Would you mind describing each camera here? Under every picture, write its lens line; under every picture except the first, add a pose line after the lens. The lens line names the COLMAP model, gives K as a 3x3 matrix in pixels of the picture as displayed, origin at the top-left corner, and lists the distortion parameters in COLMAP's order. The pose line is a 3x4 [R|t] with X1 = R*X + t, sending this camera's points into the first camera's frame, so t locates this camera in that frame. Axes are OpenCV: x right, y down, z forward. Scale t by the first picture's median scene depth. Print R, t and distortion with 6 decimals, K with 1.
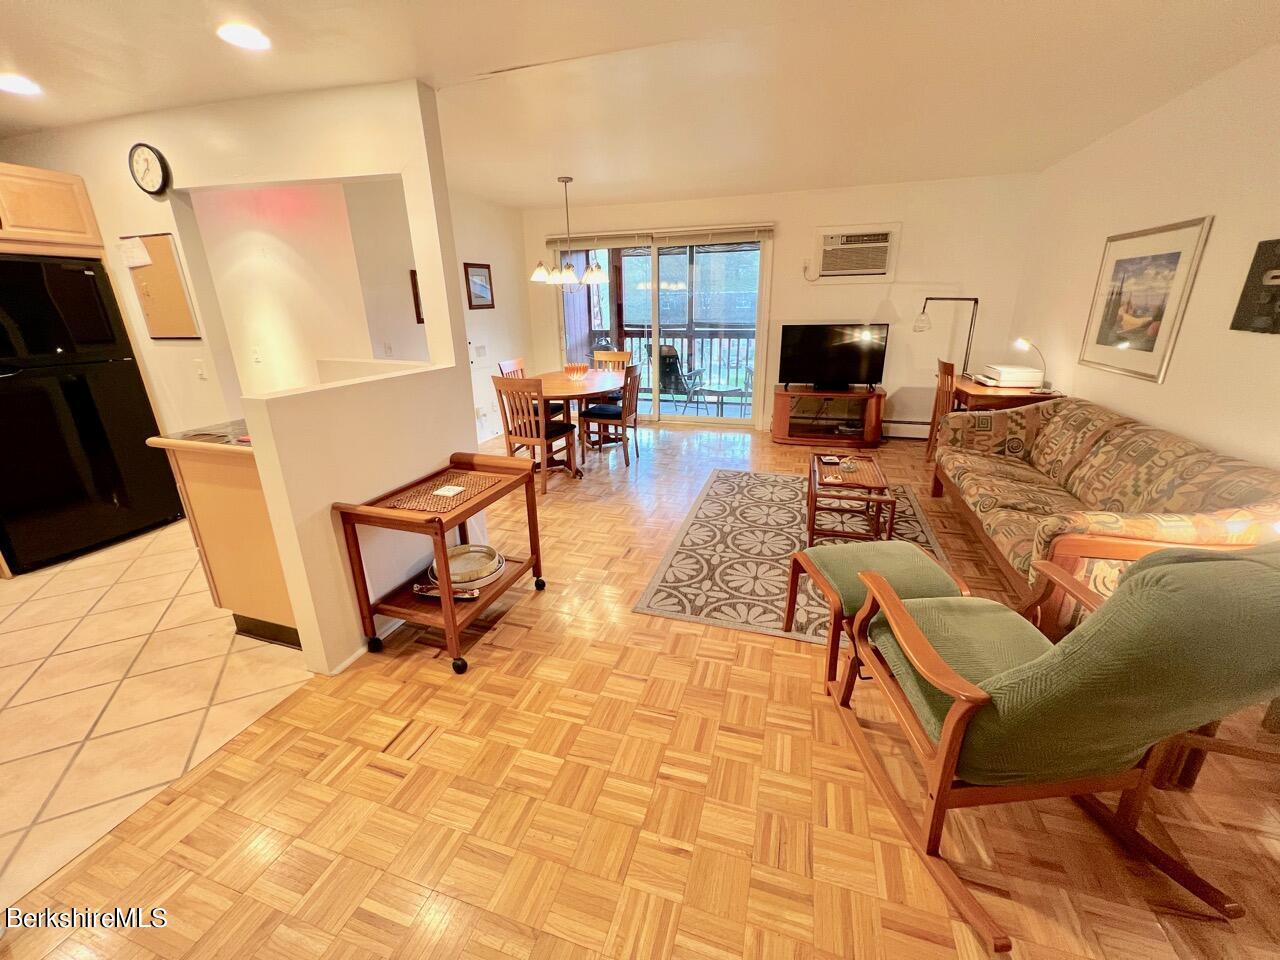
lens RADIAL K [[512.2, 0, 635.9], [0, 512.2, 475.6], [0, 0, 1]] dist [0.000604, 0.000273]
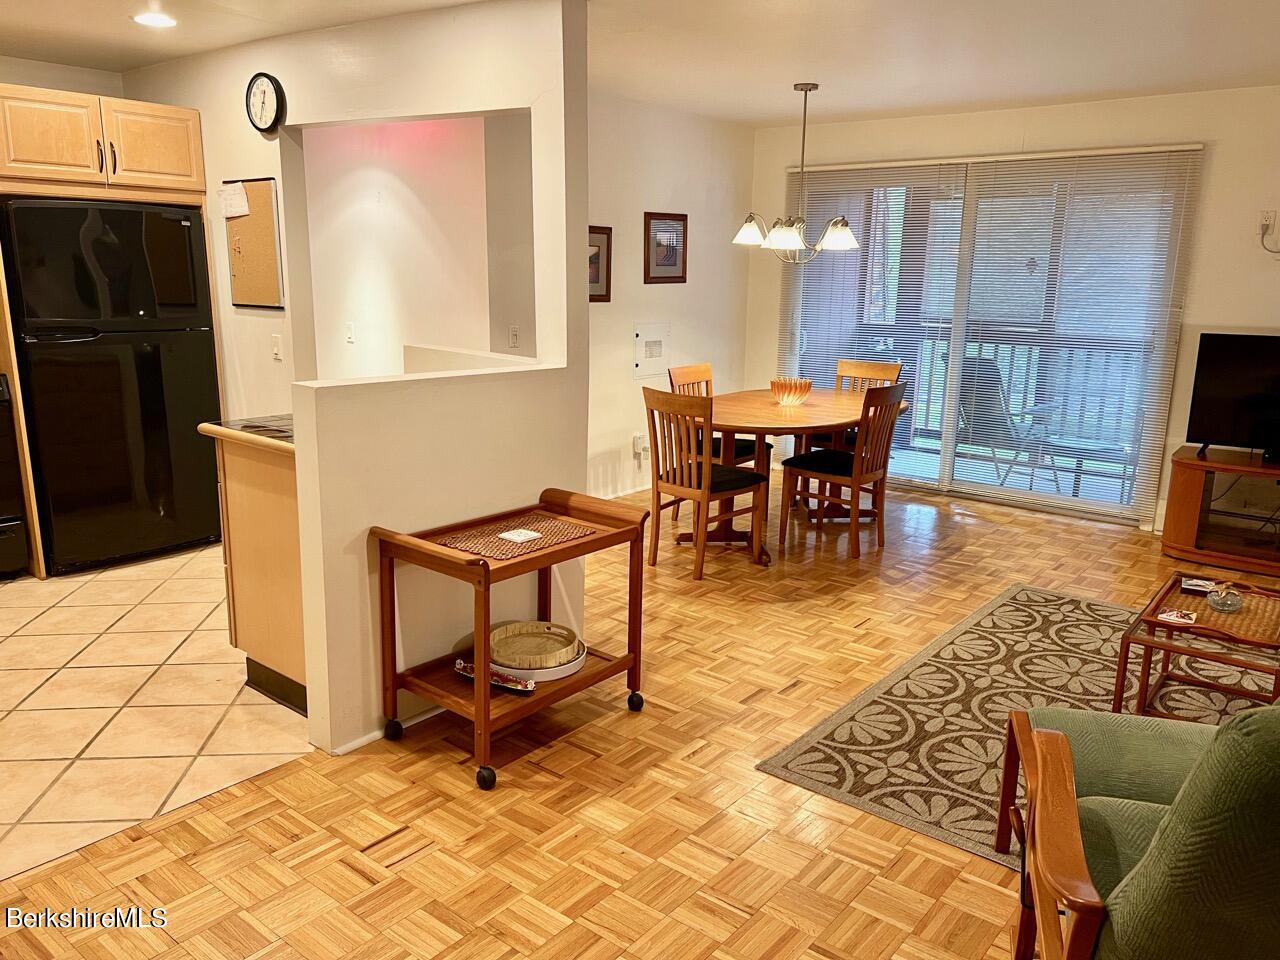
lens RADIAL K [[960.6, 0, 639.9], [0, 960.6, 484.6], [0, 0, 1]] dist [0.058927, -0.055603]
pose [[0.932736, 0.110750, -0.343130, 0.184755], [-0.145594, 0.986310, -0.077425, 0.029405], [0.329858, 0.122174, 0.936091, -0.159139]]
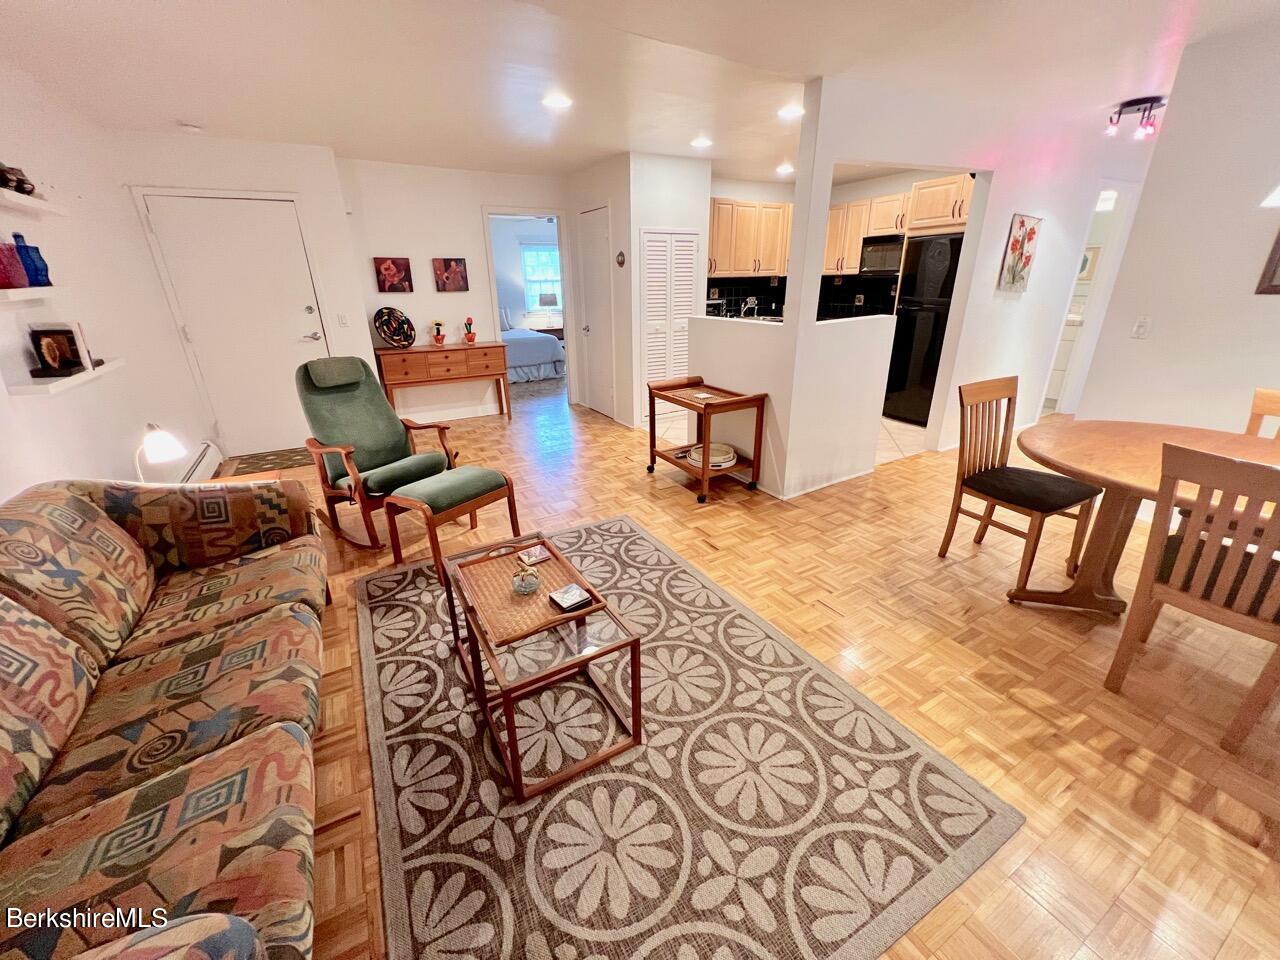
lens RADIAL K [[512.2, 0, 636.0], [0, 512.2, 477.8], [0, 0, 1]] dist [0.000604, 0.000273]
pose [[-0.677078, 0.292885, -0.675117, 0.684934], [-0.204409, 0.806441, 0.554860, -0.448922], [0.706952, 0.513684, -0.486155, 1.312637]]
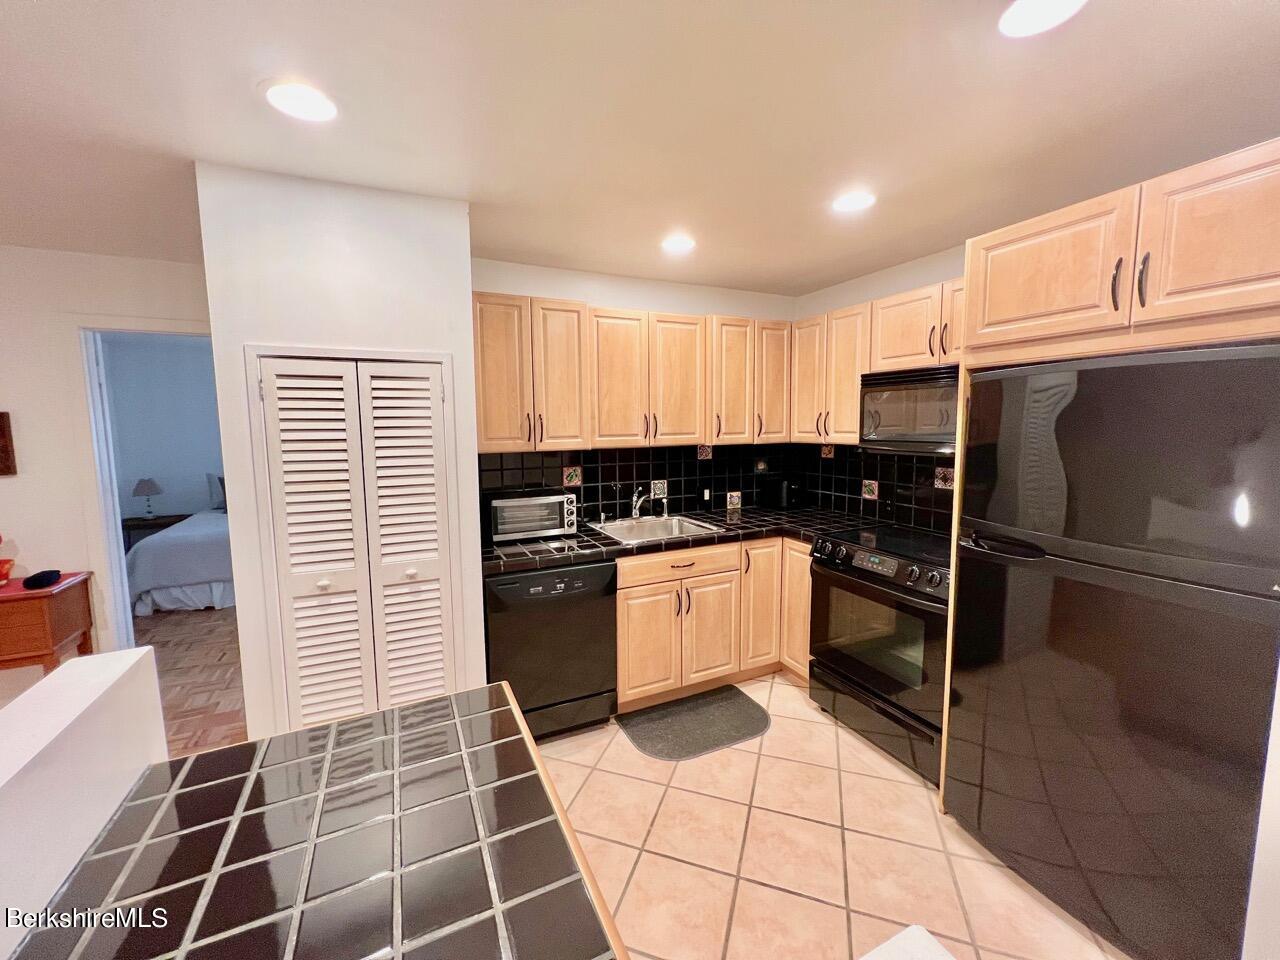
lens RADIAL K [[512.2, 0, 634.7], [0, 512.2, 474.9], [0, 0, 1]] dist [0.000604, 0.000273]
pose [[-0.730618, 0.096950, -0.675868, -0.451398], [-0.192047, 0.920726, 0.339678, -0.356534], [0.655221, 0.377973, -0.654081, 0.943055]]
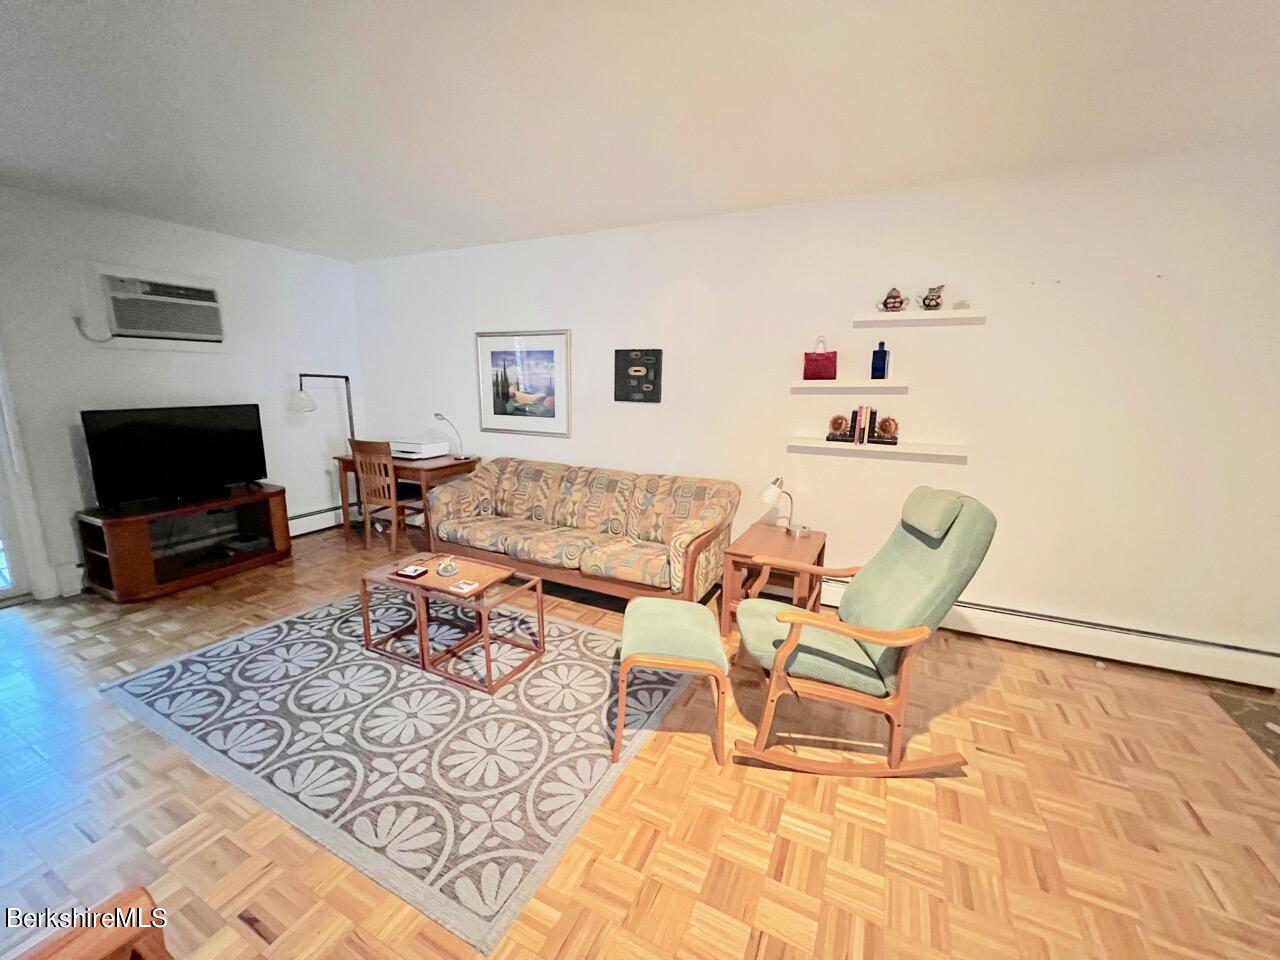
lens RADIAL K [[512.2, 0, 636.3], [0, 512.2, 474.8], [0, 0, 1]] dist [0.000604, 0.000273]
pose [[0.155309, -0.160689, 0.974709, -0.331628], [0.298742, 0.948123, 0.108705, -0.164208], [-0.941612, 0.274303, 0.195257, 0.513303]]
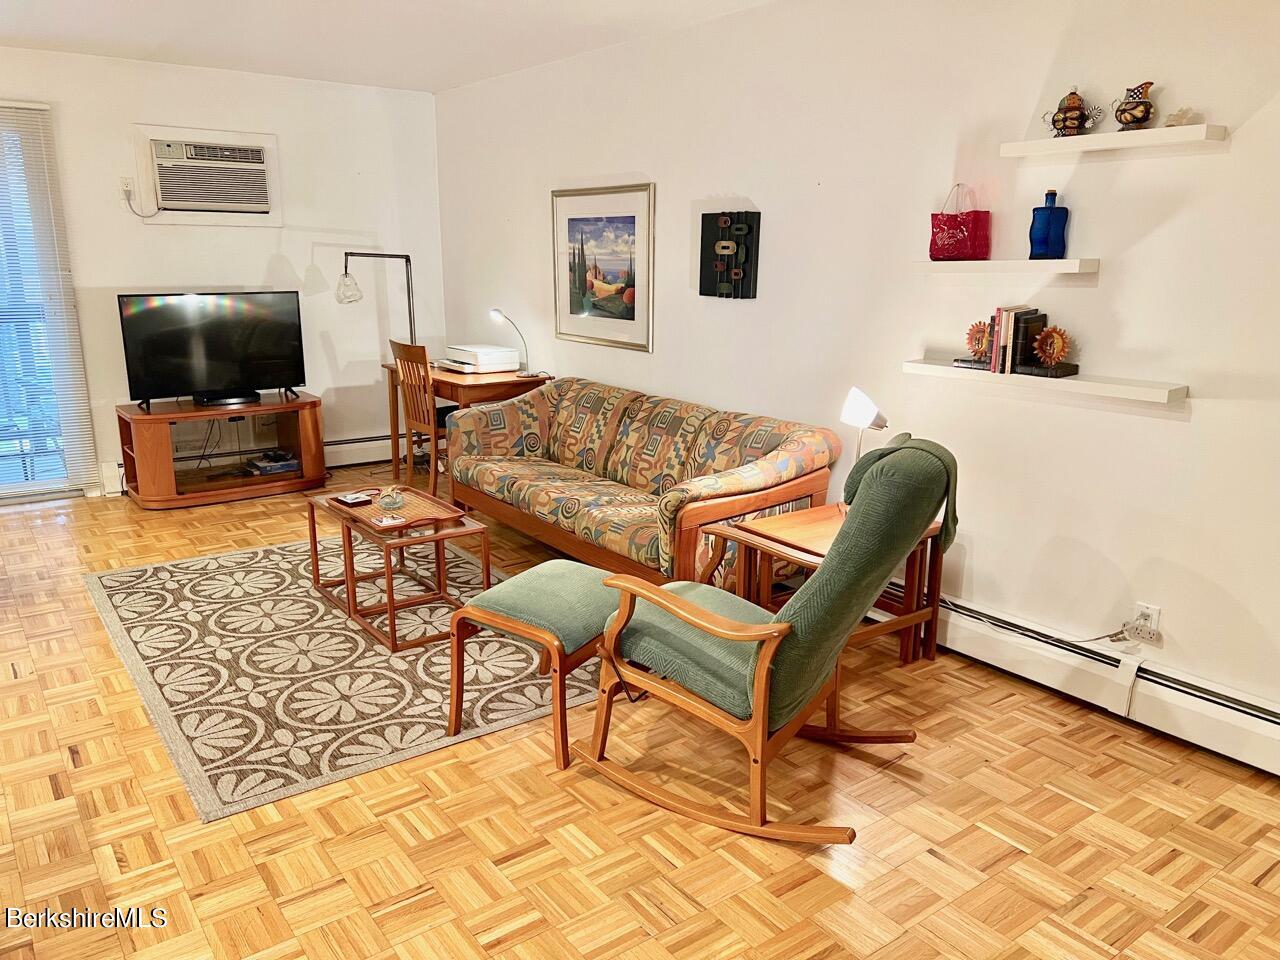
lens RADIAL K [[960.6, 0, 634.6], [0, 960.6, 488.3], [0, 0, 1]] dist [0.058927, -0.055603]
pose [[0.589725, -0.169362, 0.789646, -0.394208], [0.237755, 0.970841, 0.030664, 0.002757], [-0.771814, 0.169659, 0.612796, -0.019199]]
